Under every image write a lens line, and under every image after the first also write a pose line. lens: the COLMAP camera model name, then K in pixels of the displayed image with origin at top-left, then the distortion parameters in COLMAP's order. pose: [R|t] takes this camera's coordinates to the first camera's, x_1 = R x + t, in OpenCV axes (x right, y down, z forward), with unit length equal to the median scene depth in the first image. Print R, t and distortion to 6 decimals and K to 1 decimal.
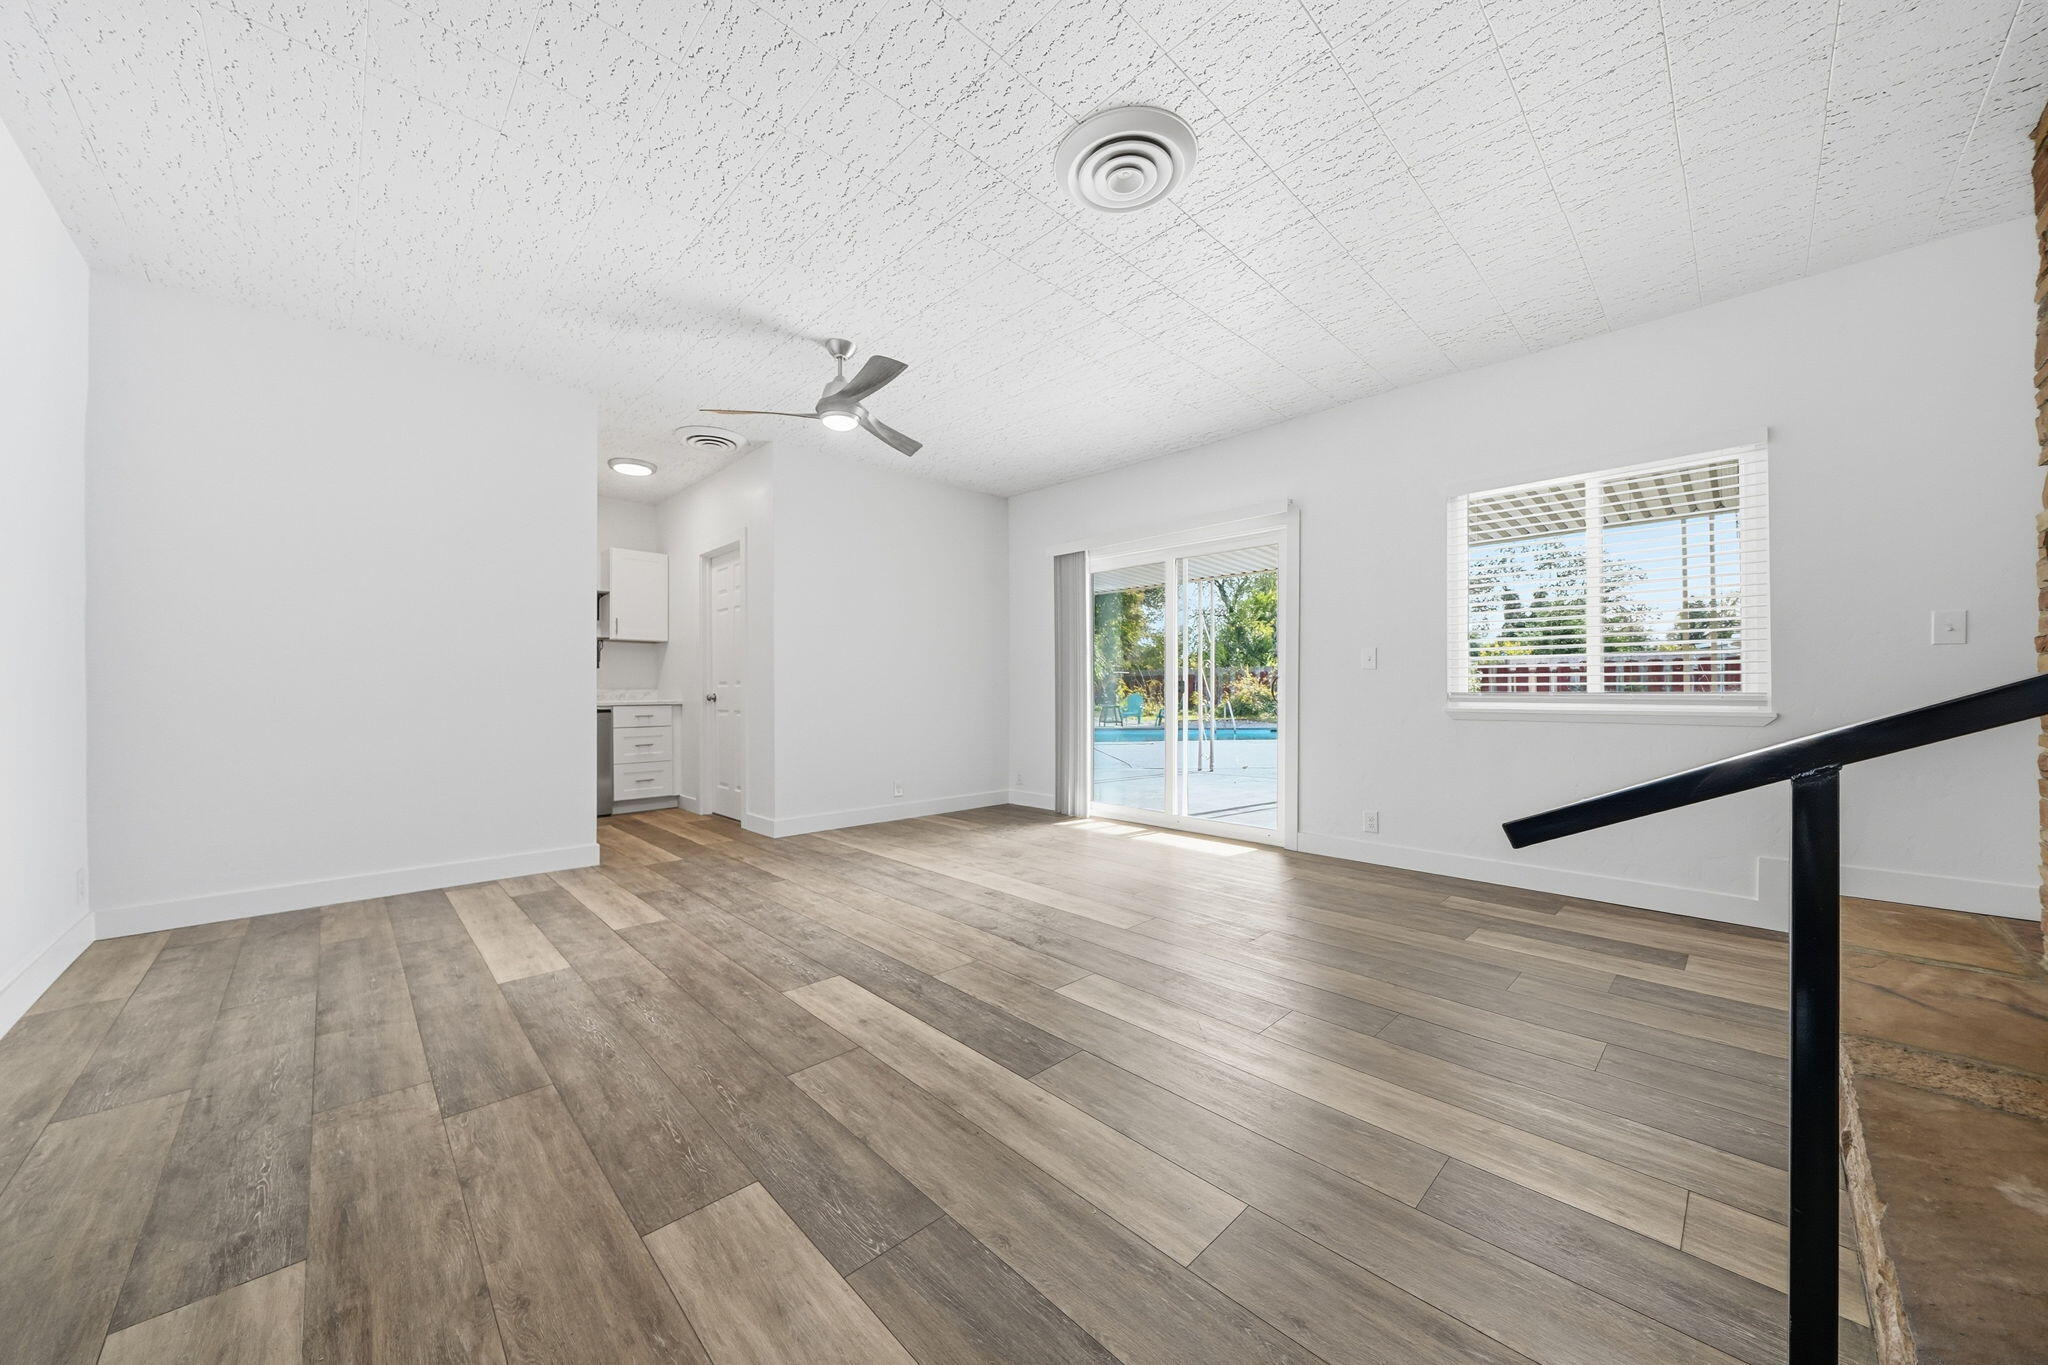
lens RADIAL K [[708.4, 0, 1025.4], [0, 708.4, 692.4], [0, 0, 1]] dist [-0.003222, 0.000074]
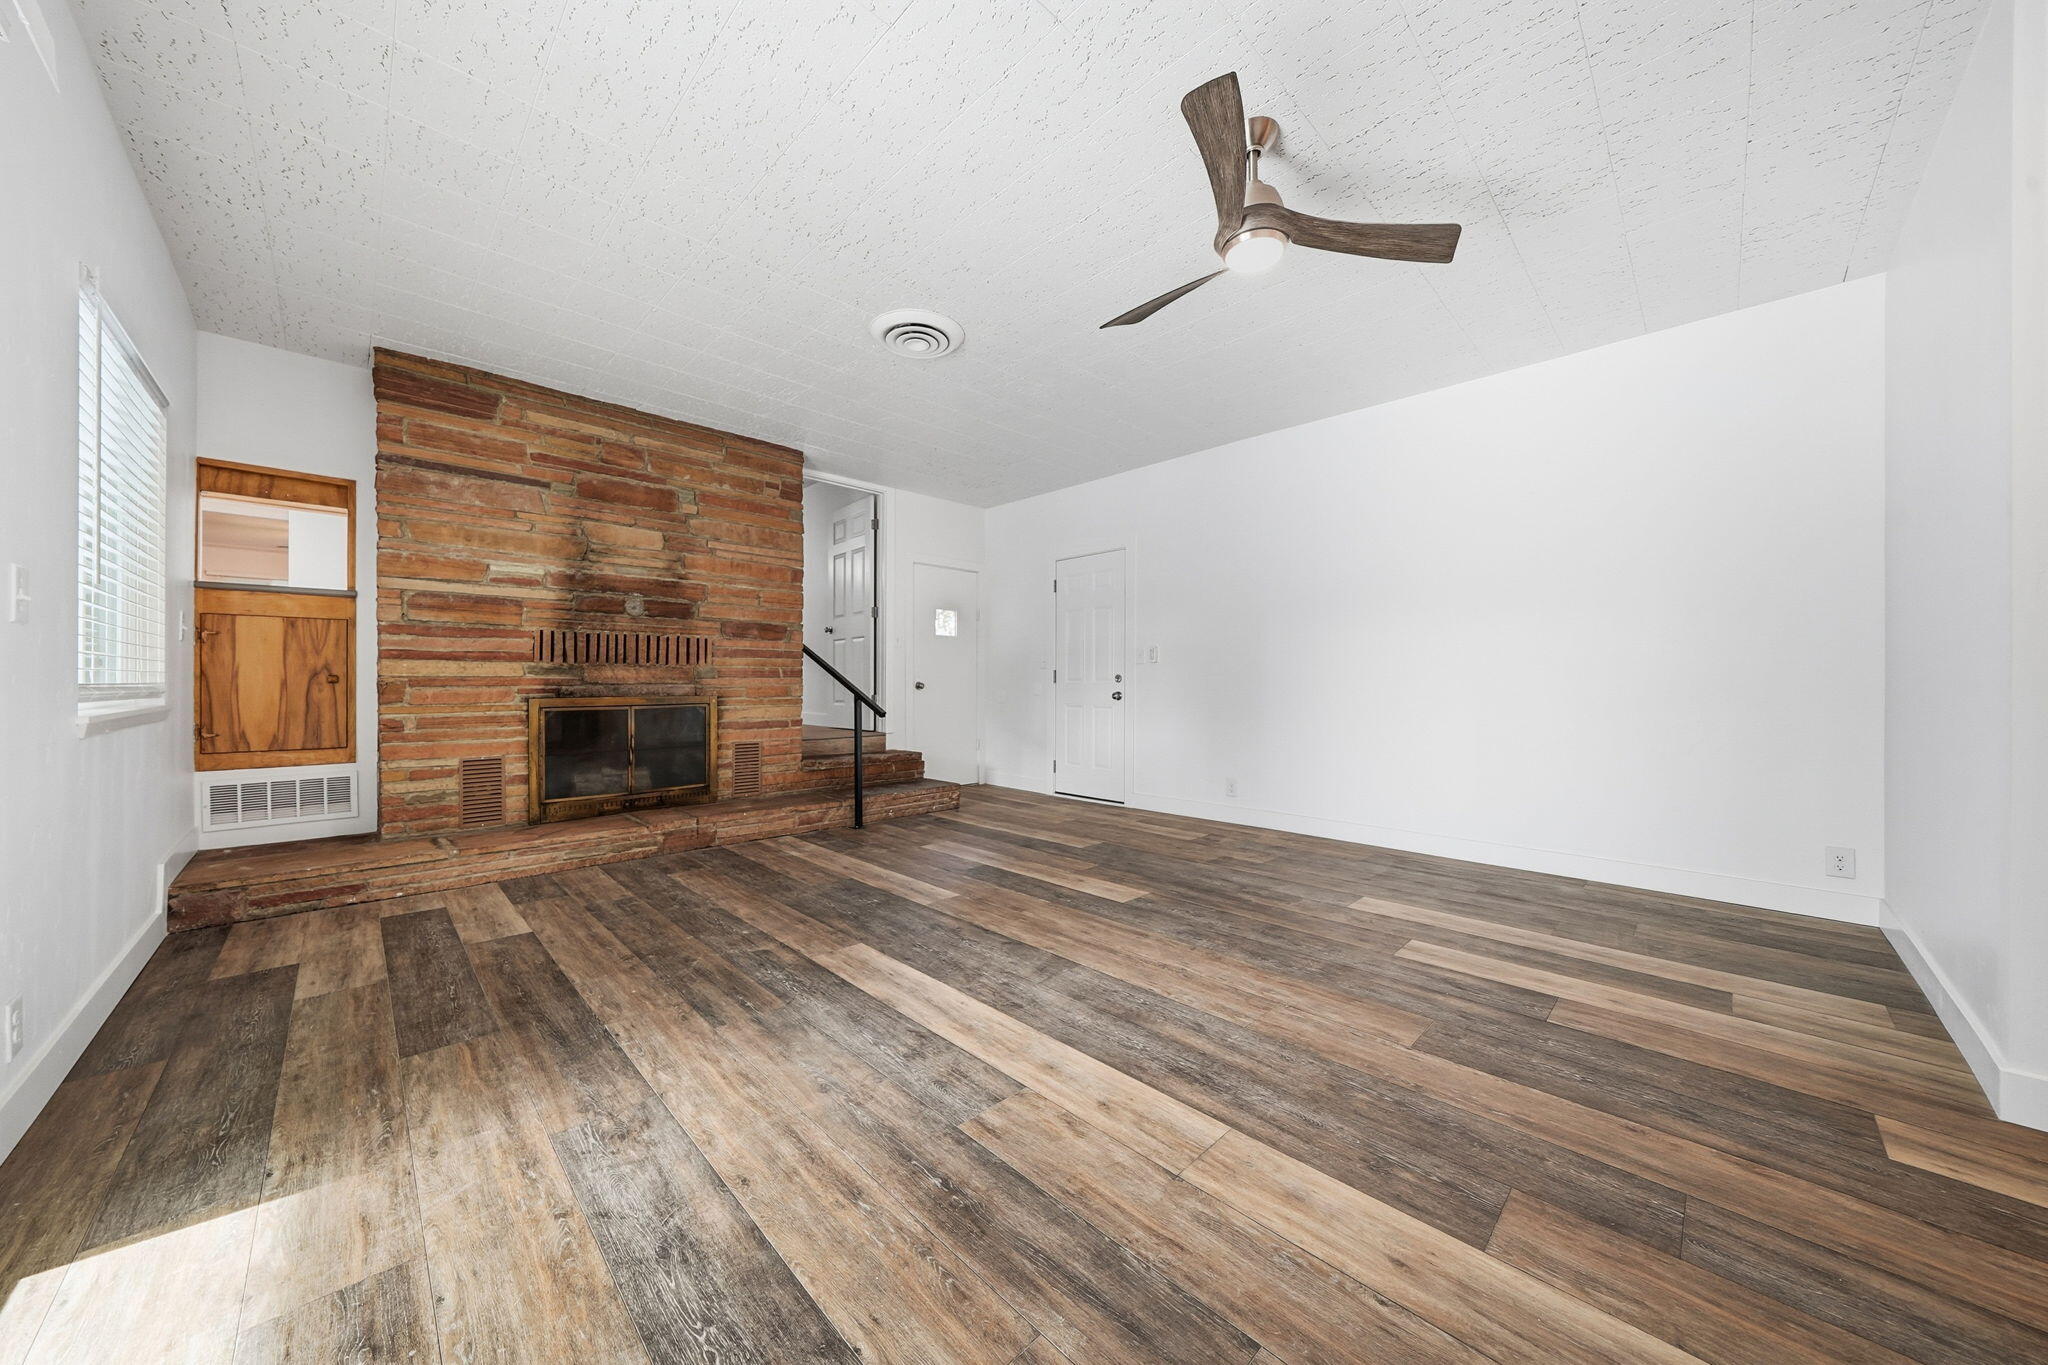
lens RADIAL K [[691.2, 0, 1020.0], [0, 691.2, 680.9], [0, 0, 1]] dist [-0.000031, 0.000000]
pose [[-0.999977, -0.002595, 0.006222, -0.068427], [-0.002606, 0.999995, -0.001728, -0.002396], [-0.006217, -0.001744, -0.999979, 1.905295]]
